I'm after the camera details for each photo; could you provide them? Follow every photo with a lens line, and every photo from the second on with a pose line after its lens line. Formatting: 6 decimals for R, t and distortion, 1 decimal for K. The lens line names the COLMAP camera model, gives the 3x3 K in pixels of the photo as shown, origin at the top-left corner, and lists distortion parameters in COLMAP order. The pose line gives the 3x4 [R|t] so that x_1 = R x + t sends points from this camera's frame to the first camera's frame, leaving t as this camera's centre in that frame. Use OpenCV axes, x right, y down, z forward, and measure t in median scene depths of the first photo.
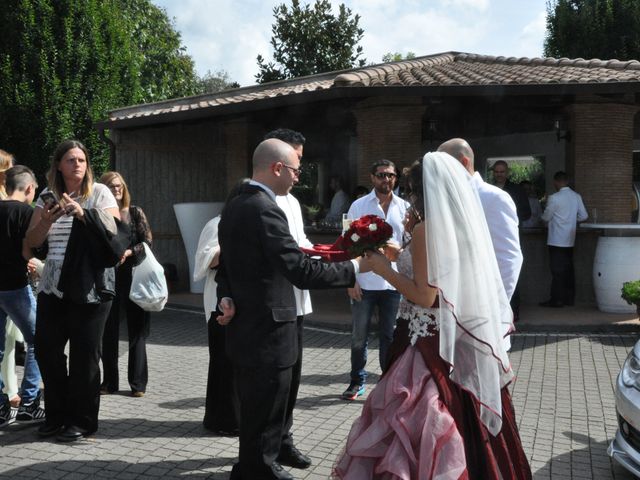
lens RADIAL K [[798.2, 0, 317.6], [0, 798.2, 241.9], [0, 0, 1]] dist [0.017654, 0.126420]
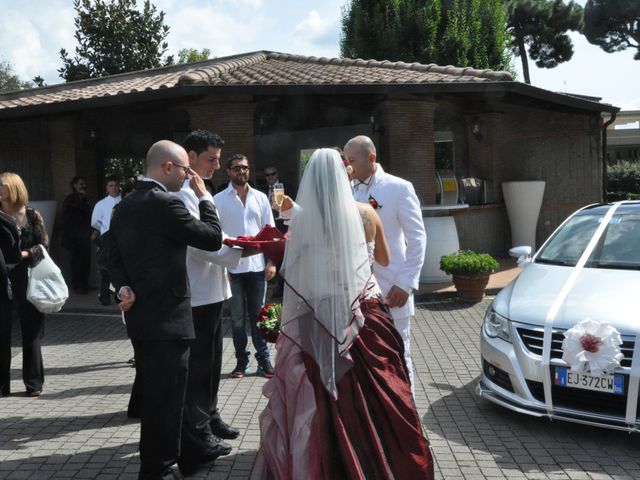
lens RADIAL K [[798.2, 0, 317.6], [0, 798.2, 241.9], [0, 0, 1]] dist [0.017654, 0.126420]
pose [[0.953965, -0.055094, 0.294814, -0.111348], [0.052007, 0.998479, 0.018306, -0.000327], [-0.295374, -0.002131, 0.955379, -0.042643]]
